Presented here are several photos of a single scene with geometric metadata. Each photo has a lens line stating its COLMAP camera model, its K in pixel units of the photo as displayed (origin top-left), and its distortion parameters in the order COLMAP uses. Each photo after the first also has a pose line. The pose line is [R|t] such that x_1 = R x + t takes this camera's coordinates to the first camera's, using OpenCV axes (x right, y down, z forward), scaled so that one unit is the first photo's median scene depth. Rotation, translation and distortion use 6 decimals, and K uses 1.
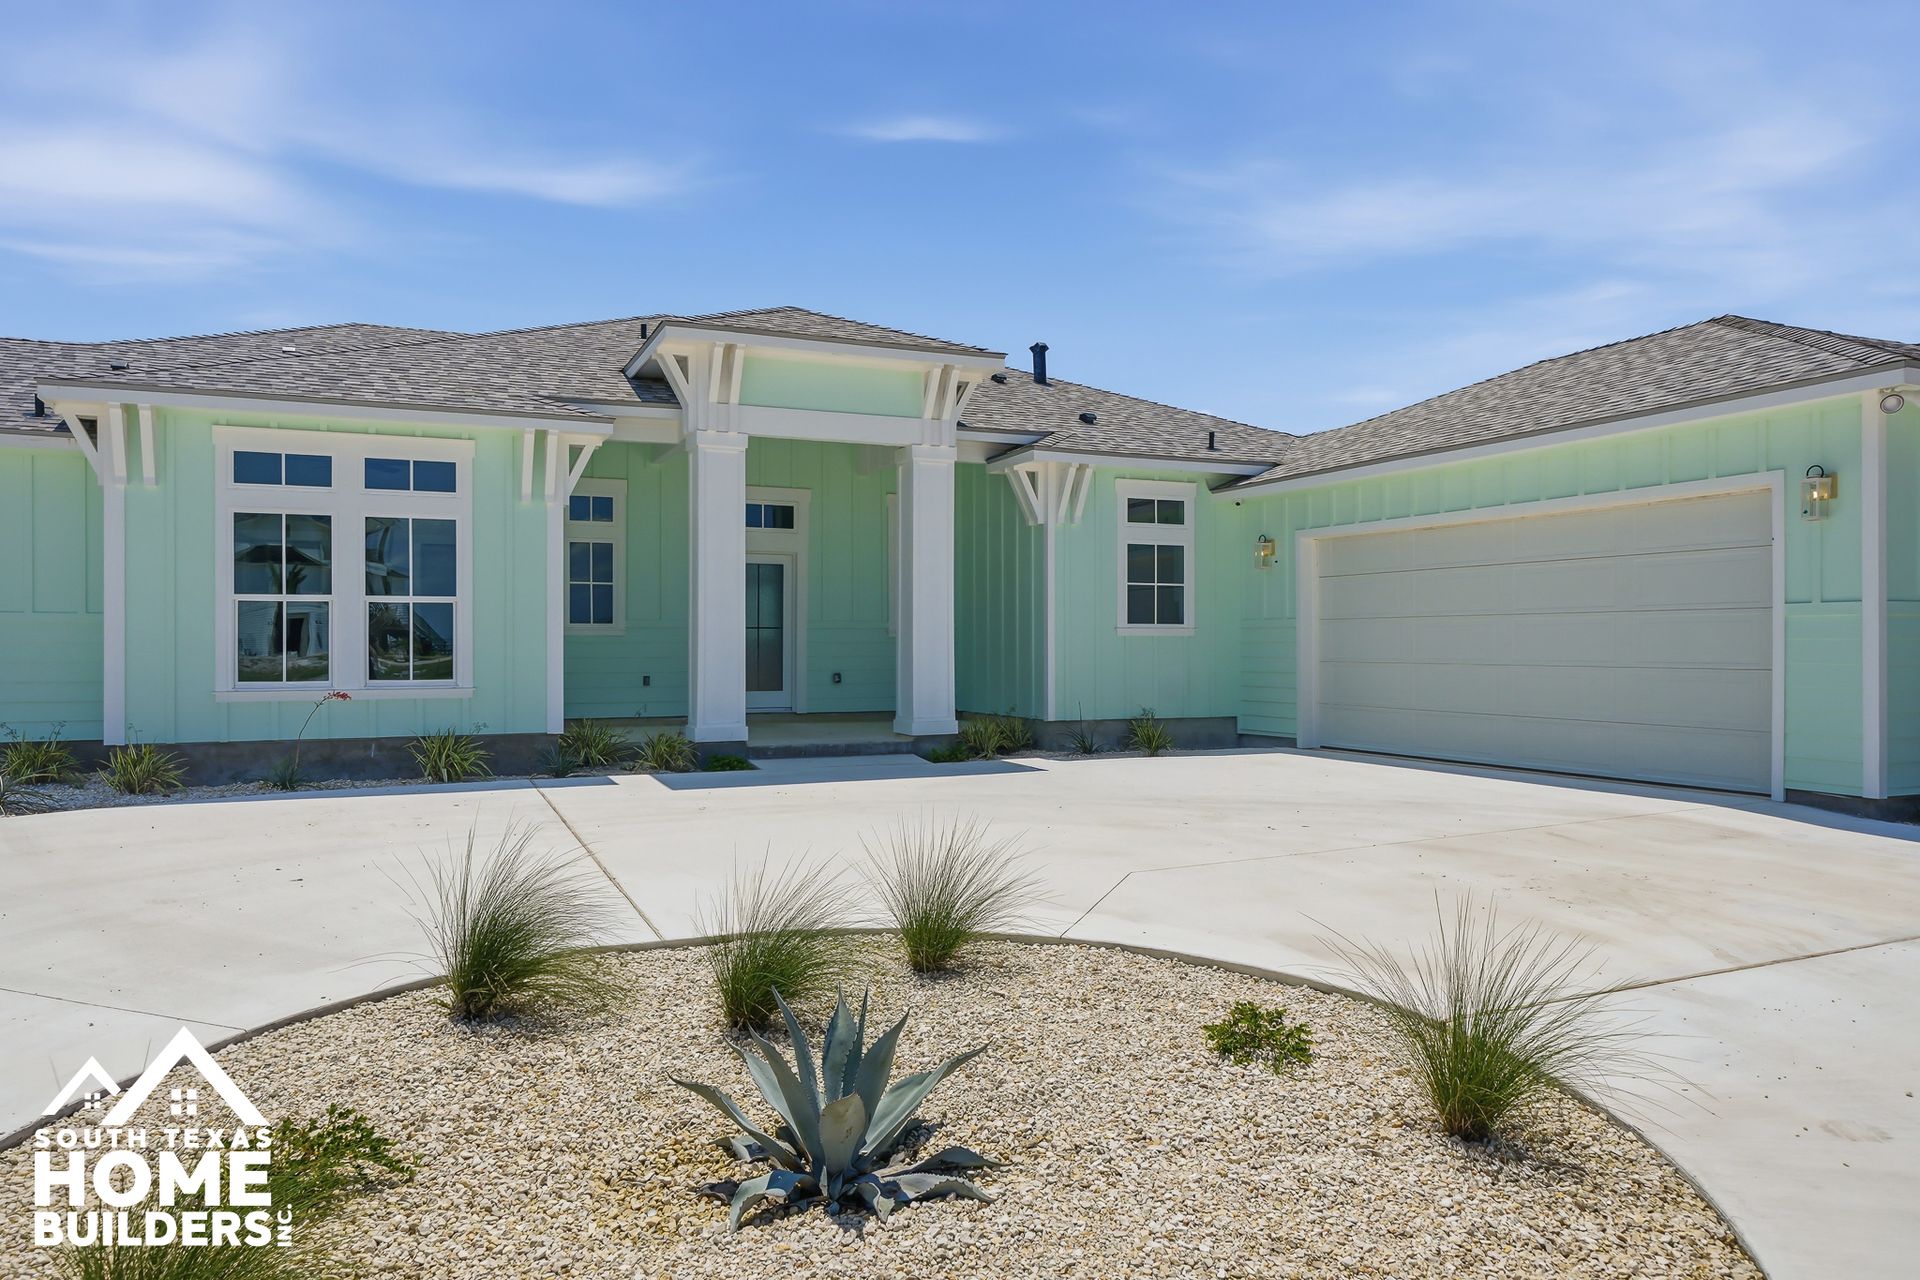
lens RADIAL K [[1236.3, 0, 946.9], [0, 1236.3, 616.4], [0, 0, 1]] dist [-0.002034, -0.002129]
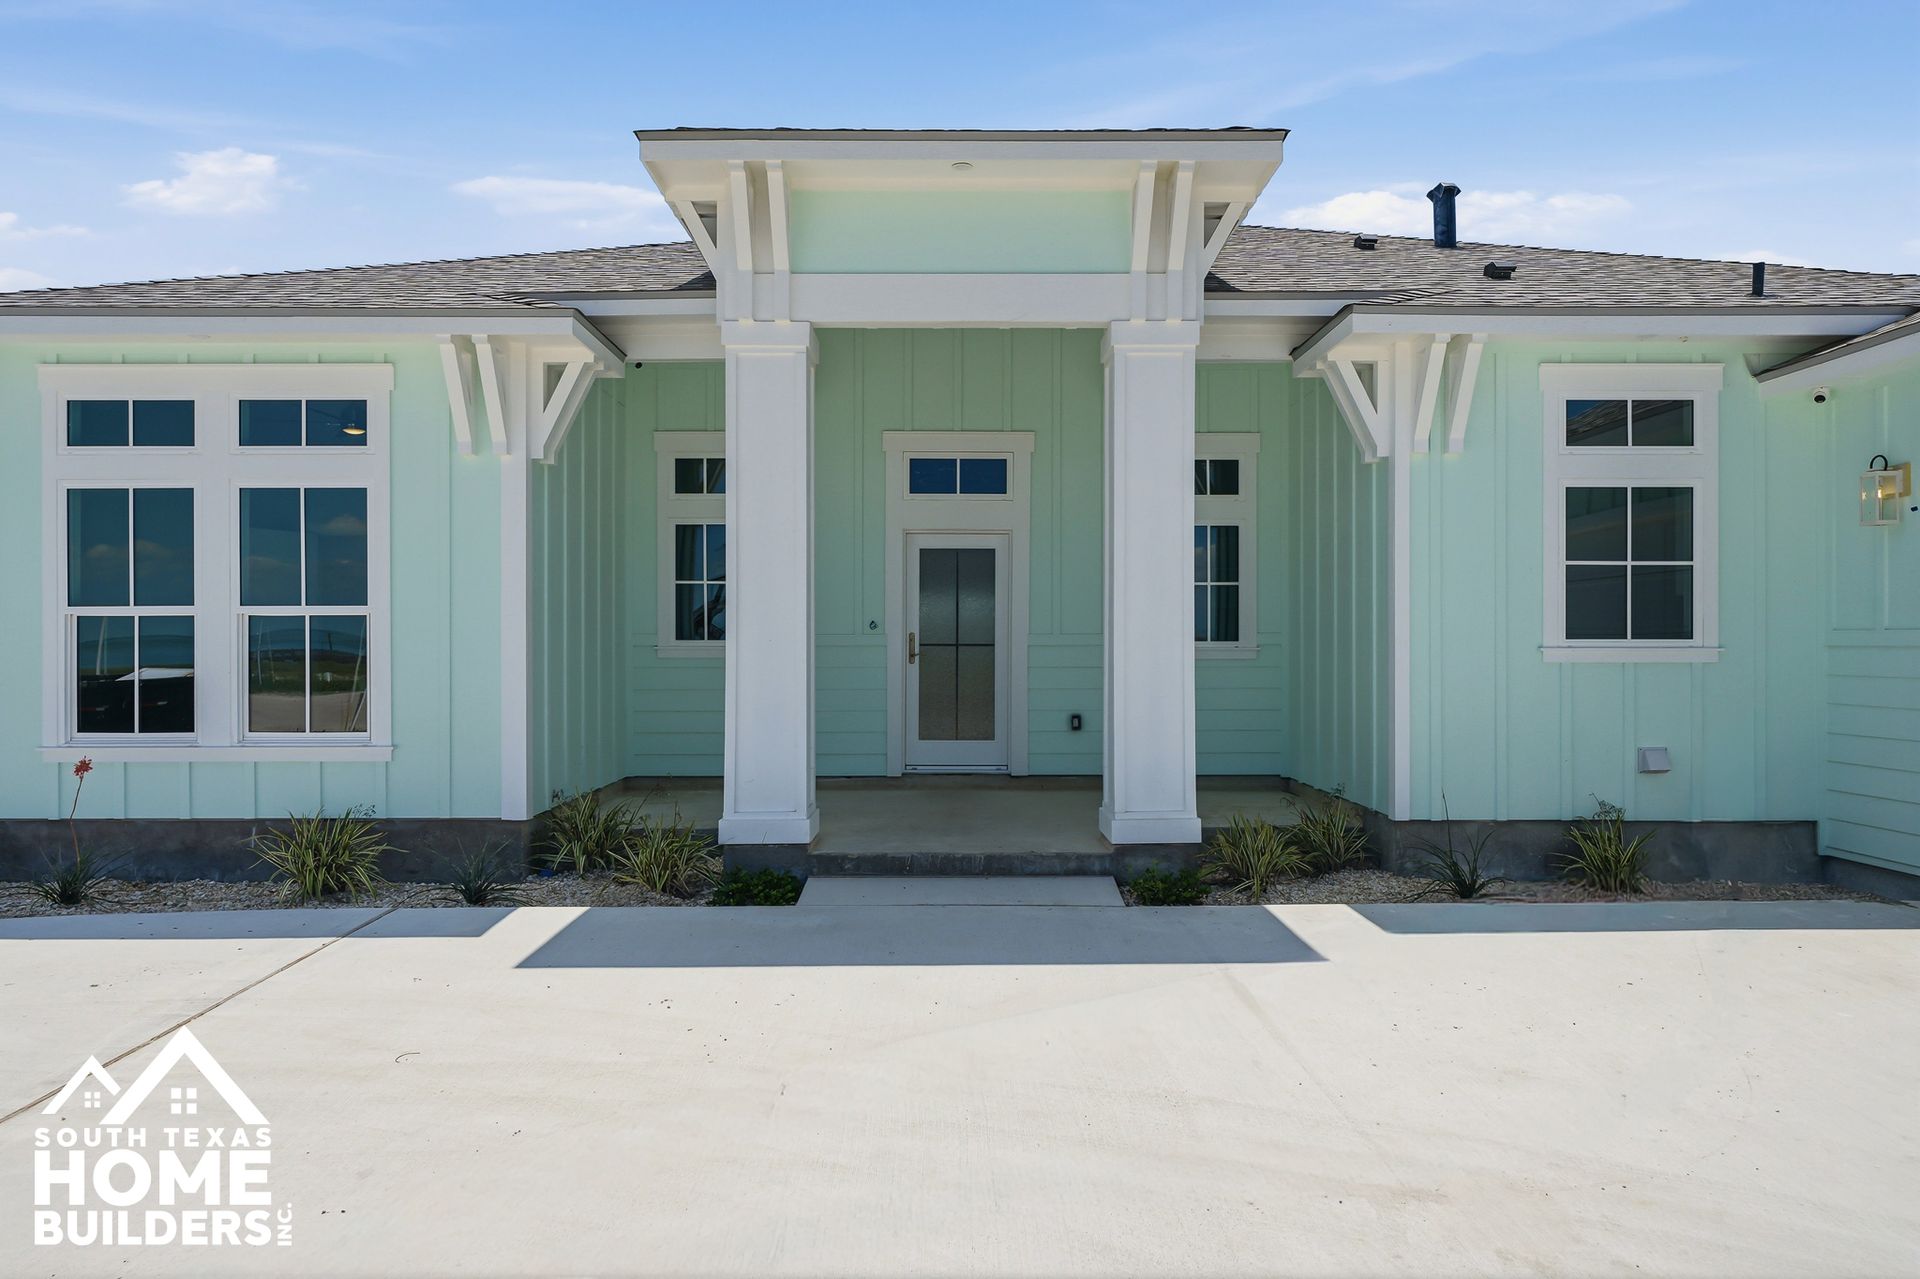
lens RADIAL K [[1198.9, 0, 952.4], [0, 1198.9, 638.1], [0, 0, 1]] dist [0.000923, -0.002536]
pose [[0.918712, -0.002440, -0.394922, 0.119584], [0.008860, 0.999857, 0.014434, -0.004654], [0.394830, -0.016759, 0.918601, 0.475063]]
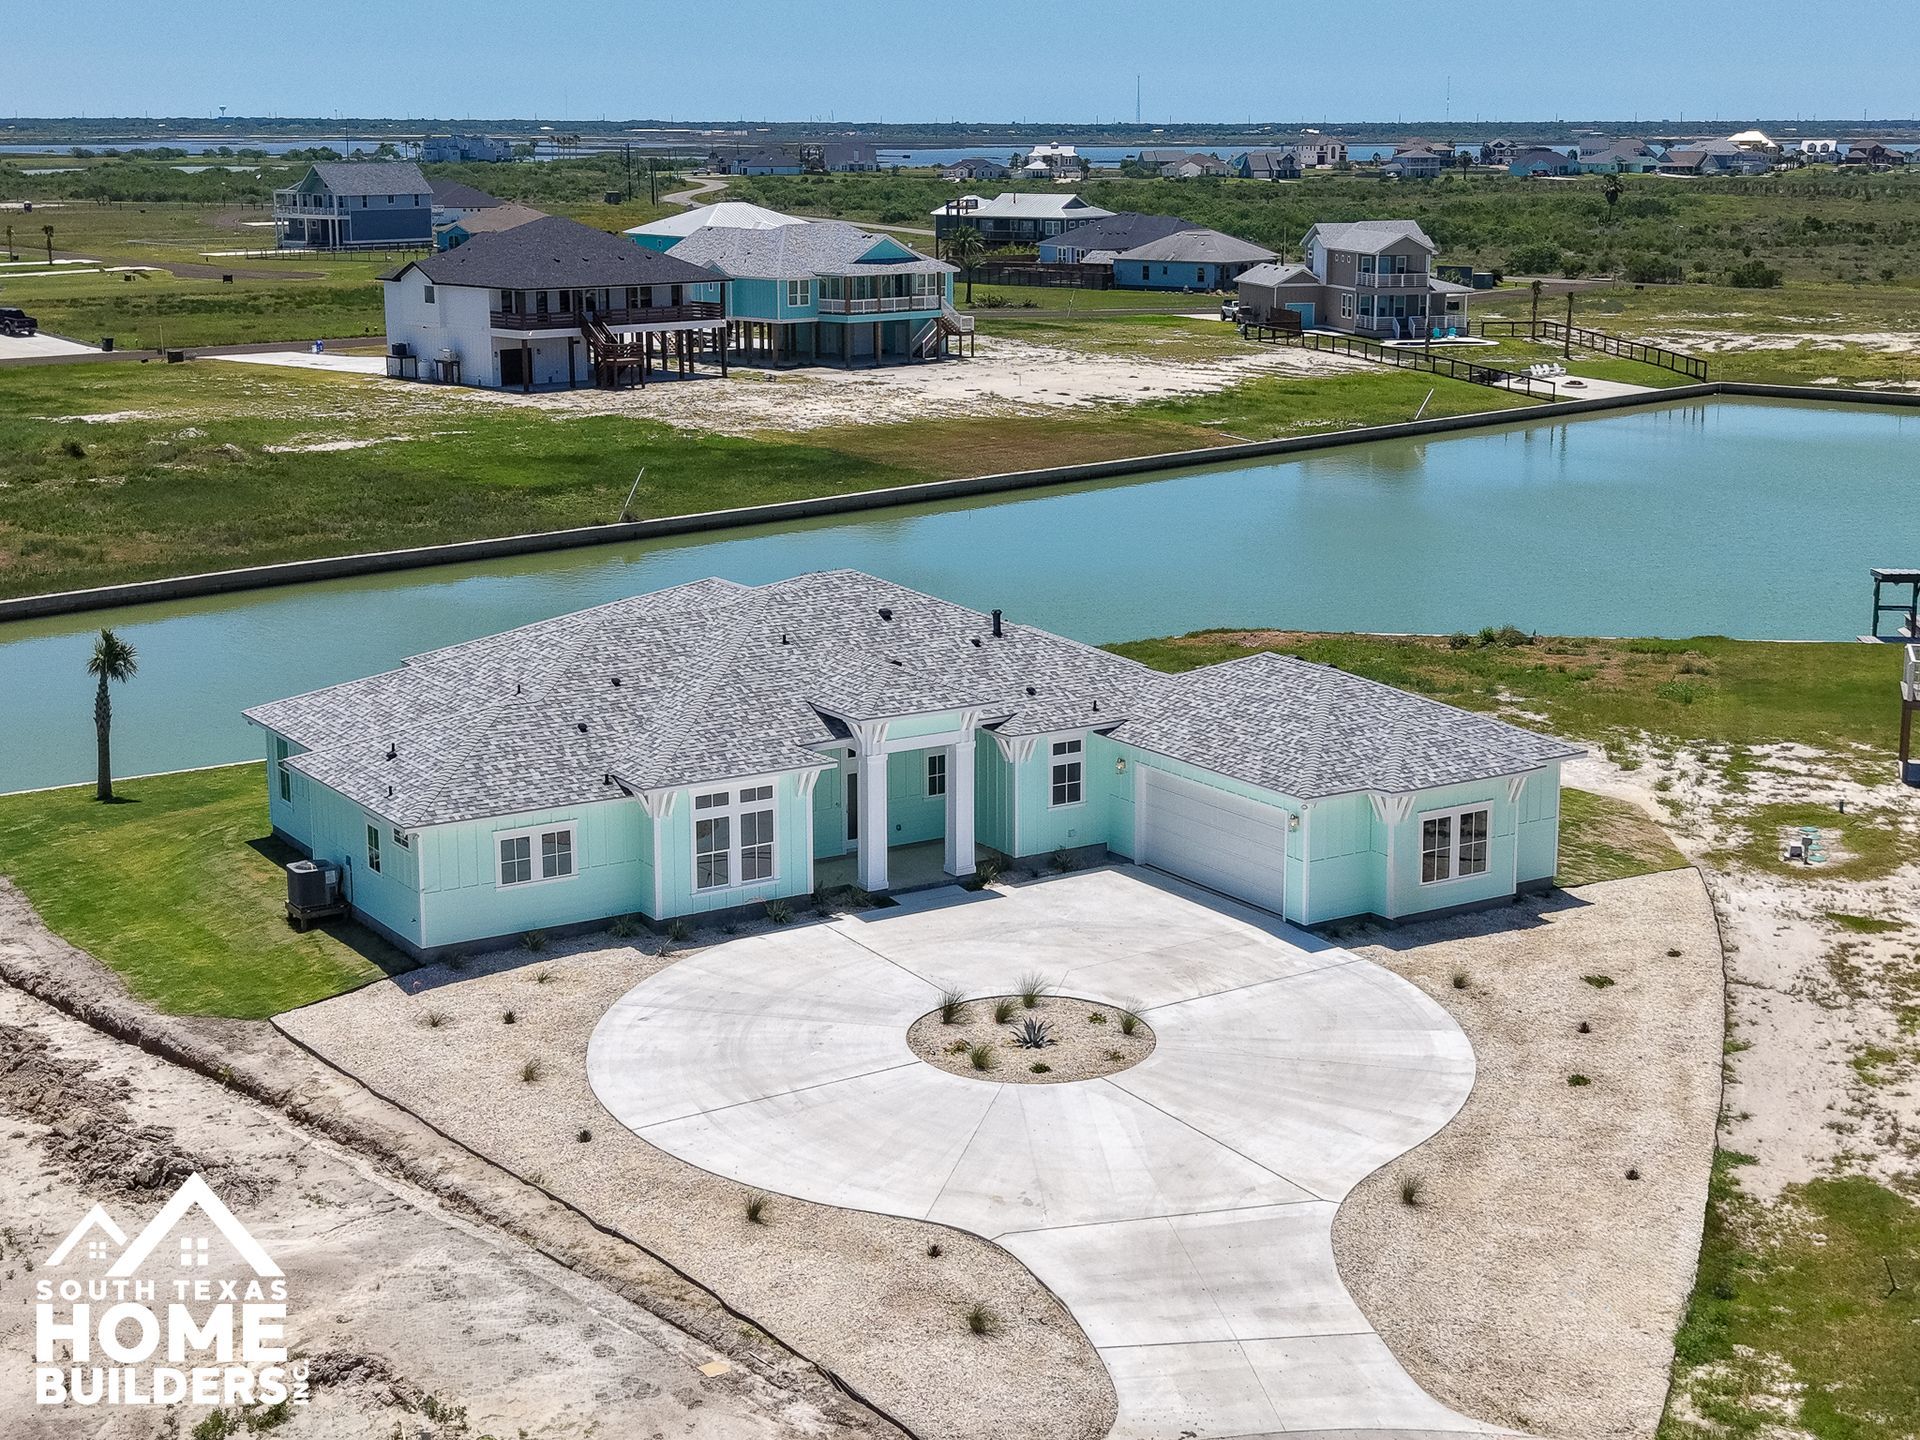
lens RADIAL K [[2128.8, 0, 960.0], [0, 2128.8, 720.0], [0, 0, 1]] dist [0.101226, 0.001425]
pose [[0.990027, -0.034336, 0.136631, -0.519969], [0.002905, 0.974613, 0.223876, -0.998998], [-0.140850, -0.221246, 0.964993, -2.523201]]
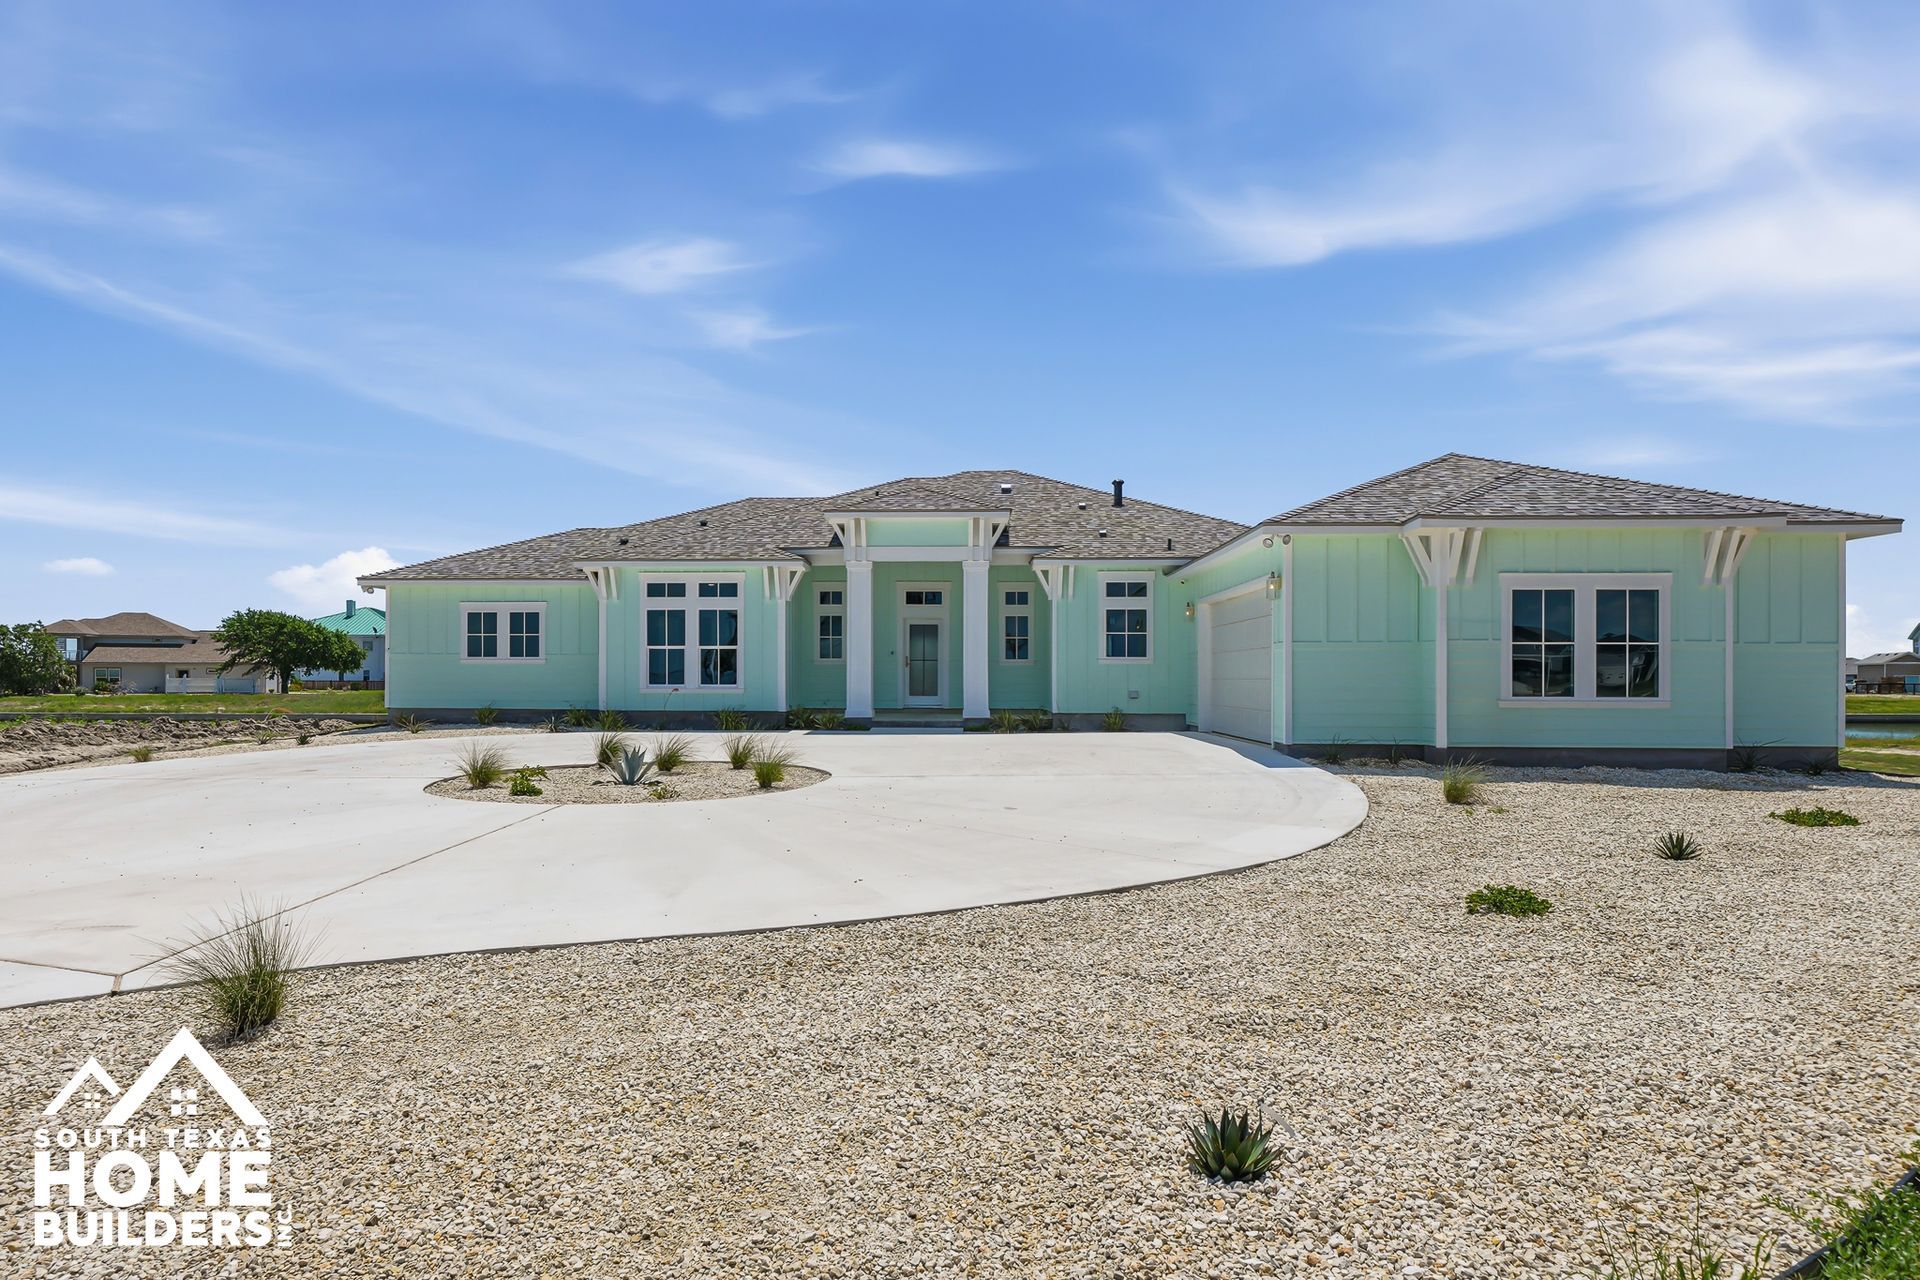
lens RADIAL K [[1107.0, 0, 947.0], [0, 1107.0, 633.9], [0, 0, 1]] dist [-0.001120, -0.000765]
pose [[0.906293, -0.011275, -0.422498, 0.651561], [0.006719, 0.999902, -0.012270, -0.009485], [0.422595, 0.008282, 0.906281, -0.512724]]
